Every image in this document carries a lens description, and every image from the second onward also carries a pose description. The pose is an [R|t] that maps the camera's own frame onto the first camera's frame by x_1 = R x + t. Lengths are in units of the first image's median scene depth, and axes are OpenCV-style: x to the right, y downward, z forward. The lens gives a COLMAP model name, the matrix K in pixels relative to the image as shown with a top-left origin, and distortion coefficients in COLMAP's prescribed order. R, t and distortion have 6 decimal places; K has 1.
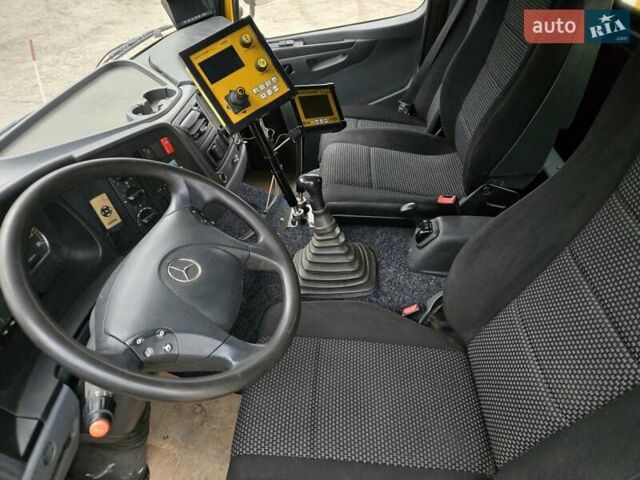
lens RADIAL K [[427.3, 0, 317.7], [0, 427.3, 240.4], [0, 0, 1]] dist [0.051717, -0.036998]
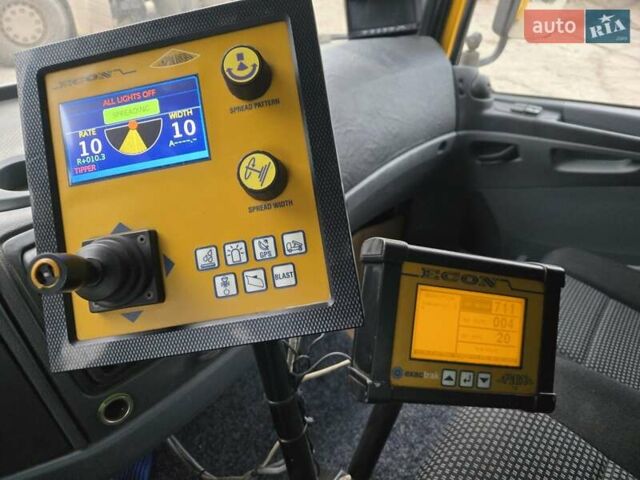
lens RADIAL K [[427.3, 0, 322.3], [0, 427.3, 238.3], [0, 0, 1]] dist [0.051717, -0.036998]
pose [[0.814330, 0.406509, -0.414267, 0.009810], [-0.432589, 0.900960, 0.033742, -0.217549], [0.386954, 0.151730, 0.909530, 0.429132]]
